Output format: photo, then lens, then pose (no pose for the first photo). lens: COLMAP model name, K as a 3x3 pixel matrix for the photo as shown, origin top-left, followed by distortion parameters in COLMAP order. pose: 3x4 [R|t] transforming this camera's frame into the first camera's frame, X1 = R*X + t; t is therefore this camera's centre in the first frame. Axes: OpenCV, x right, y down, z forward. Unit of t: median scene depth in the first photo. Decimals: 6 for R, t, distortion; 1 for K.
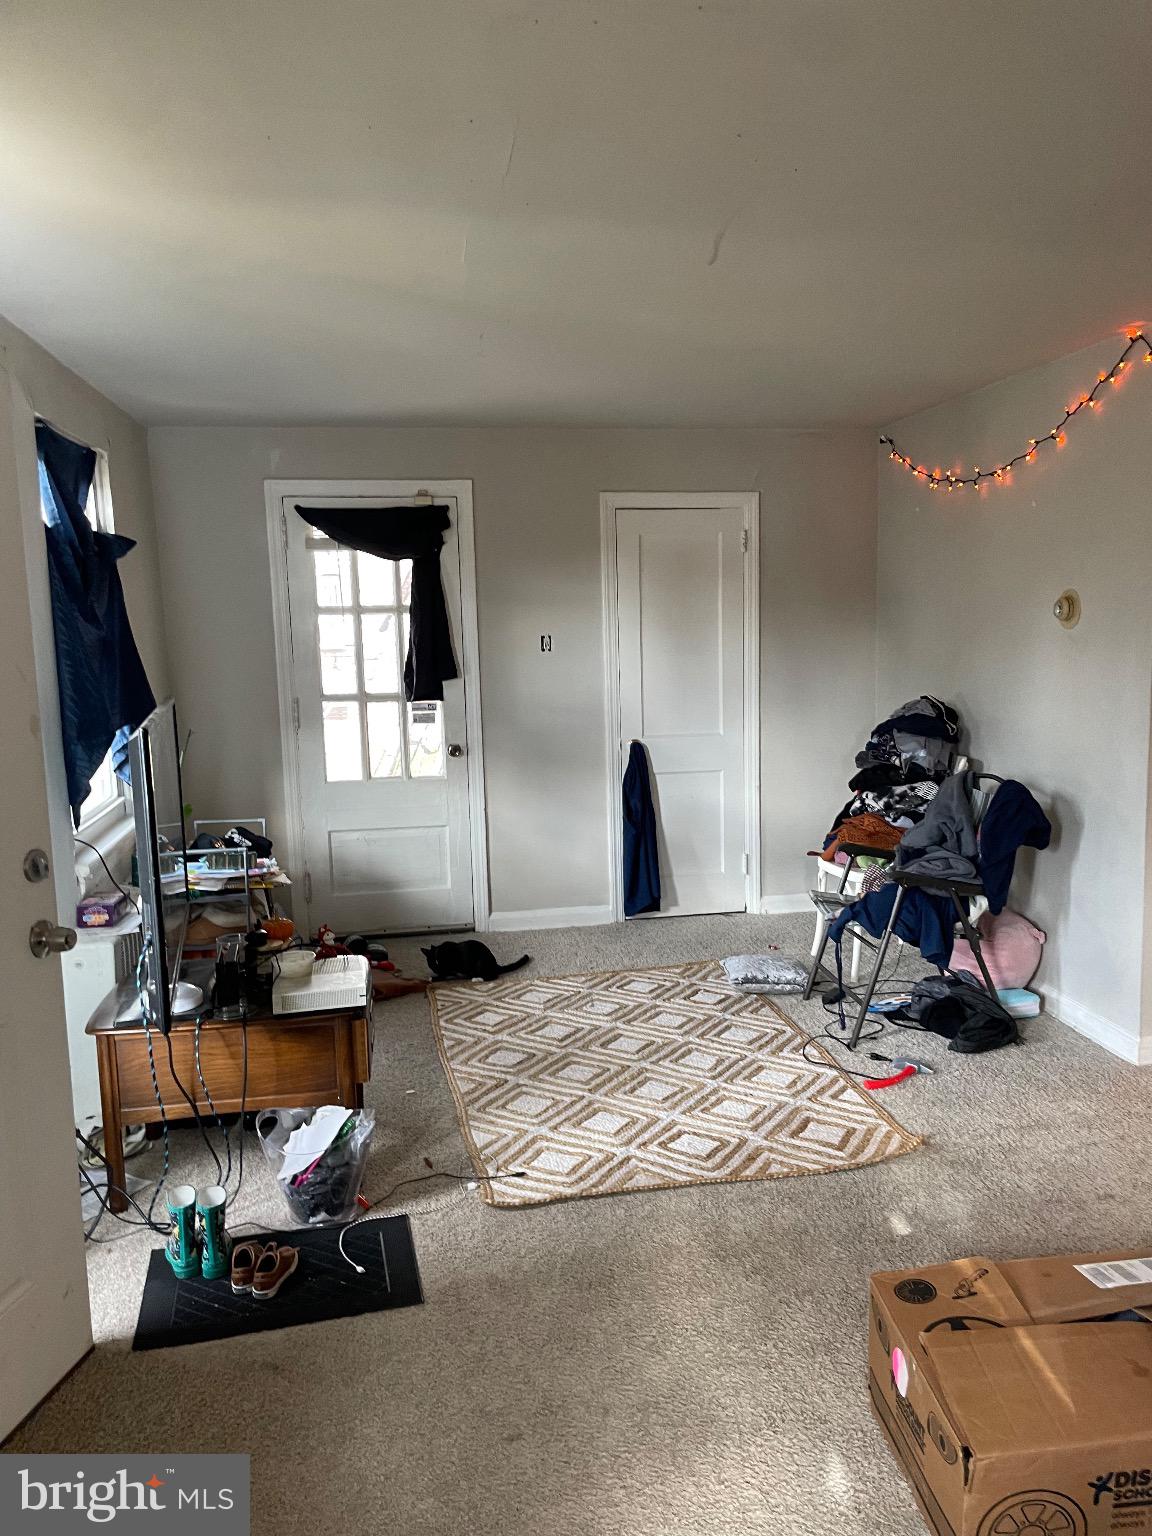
lens RADIAL K [[1156.8, 0, 598.3], [0, 1156.8, 775.2], [0, 0, 1]] dist [0.085127, -0.125305]
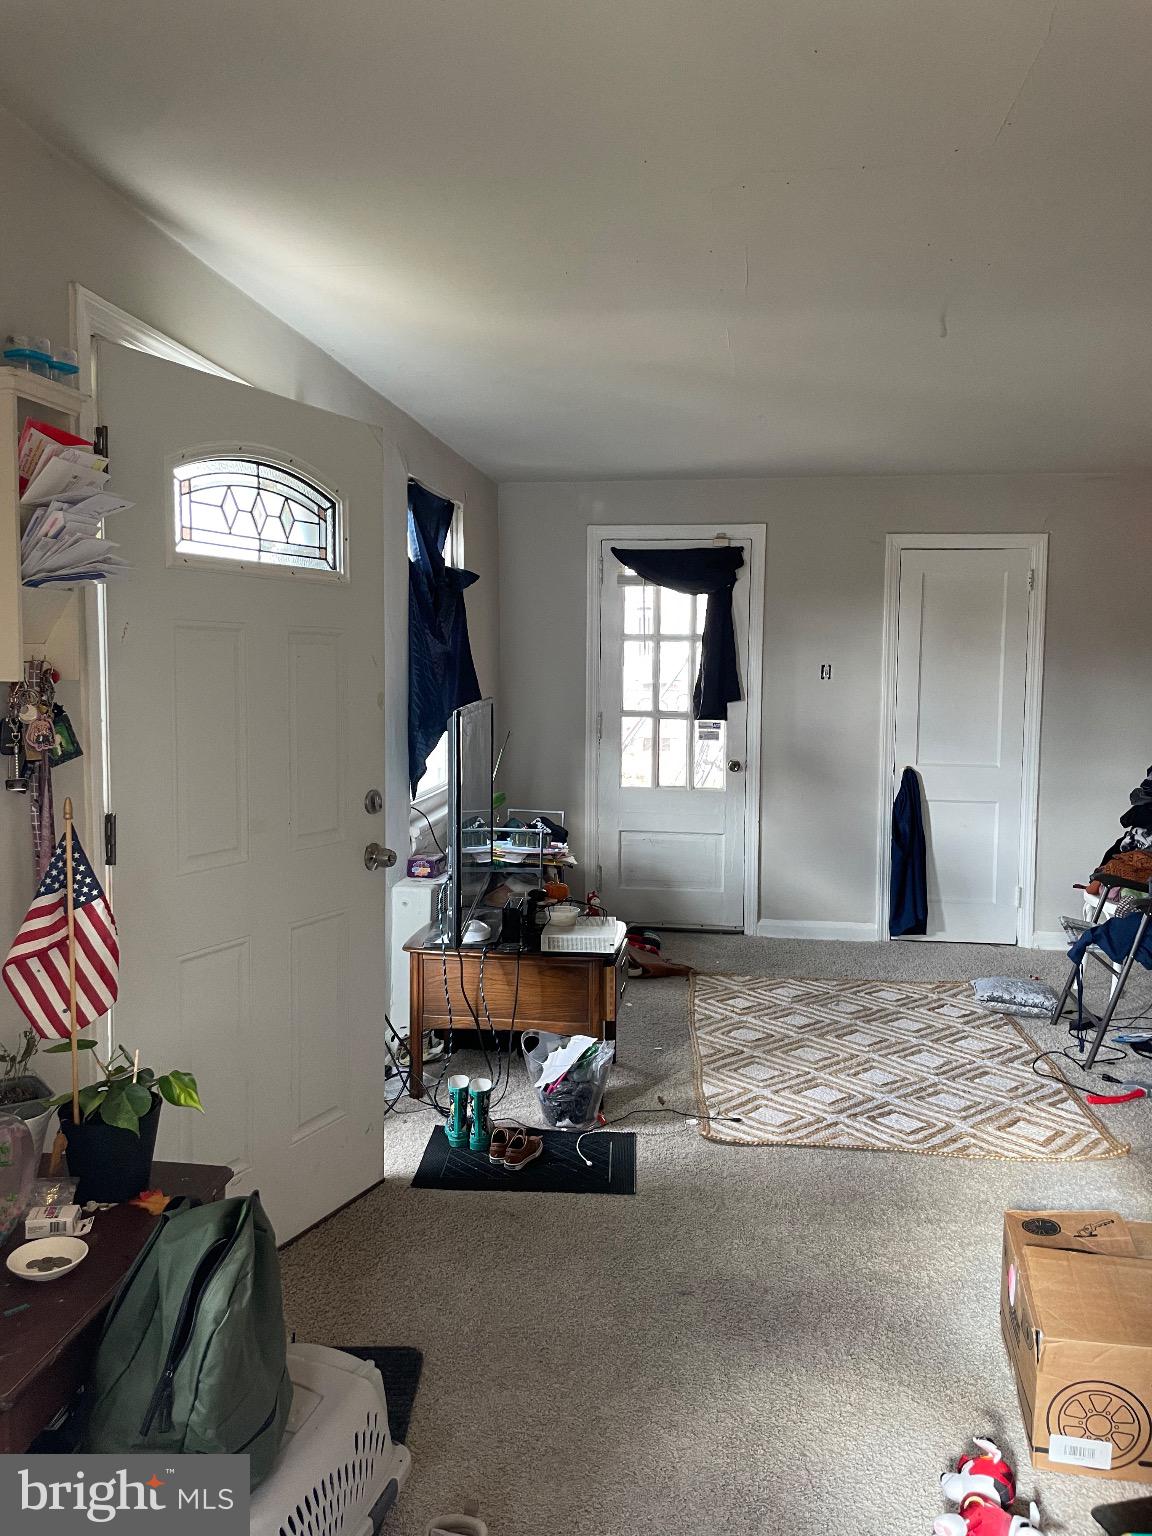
lens RADIAL K [[1153.8, 0, 579.0], [0, 1153.8, 749.6], [0, 0, 1]] dist [0.070493, -0.121801]
pose [[0.952864, 0.053945, -0.298564, 0.077480], [-0.071899, 0.996184, -0.049473, 0.034985], [0.294756, 0.068608, 0.953106, -0.113591]]
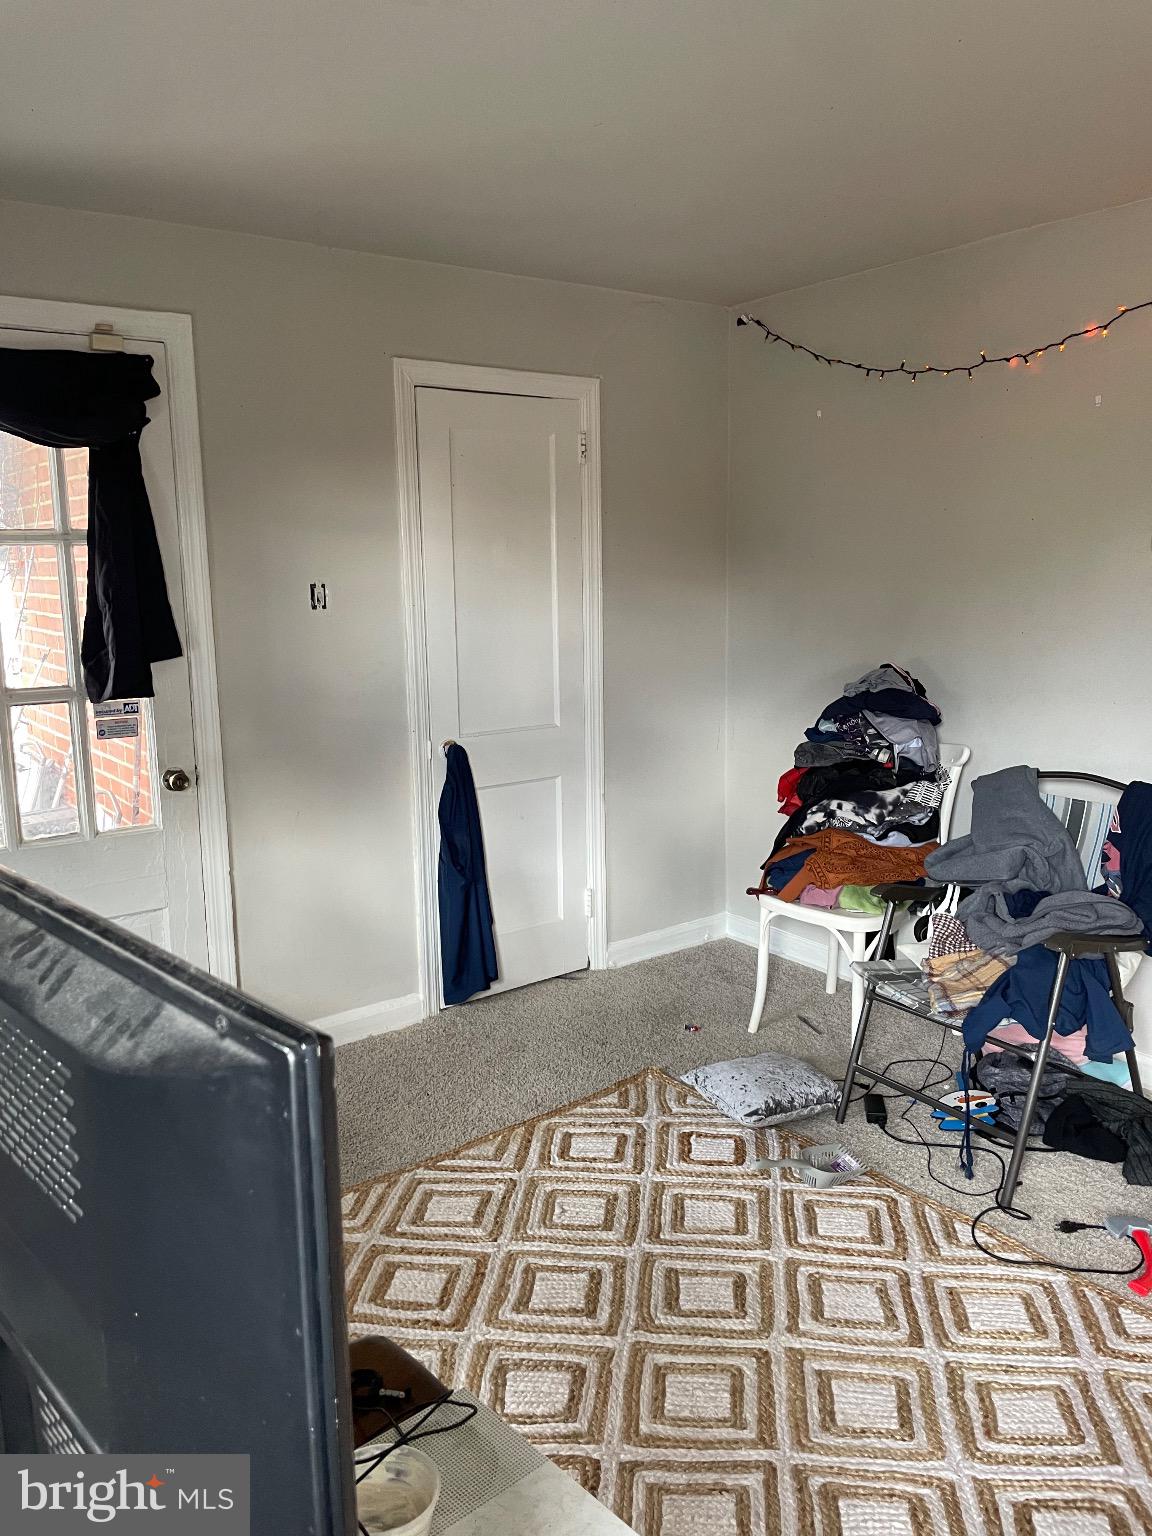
lens RADIAL K [[1153.4, 0, 576.4], [0, 1153.4, 751.0], [0, 0, 1]] dist [0.069538, -0.121267]
pose [[0.895998, -0.066822, 0.439002, -0.250611], [0.058432, 0.997759, 0.032615, -0.054678], [-0.440198, -0.003571, 0.897894, 0.481137]]
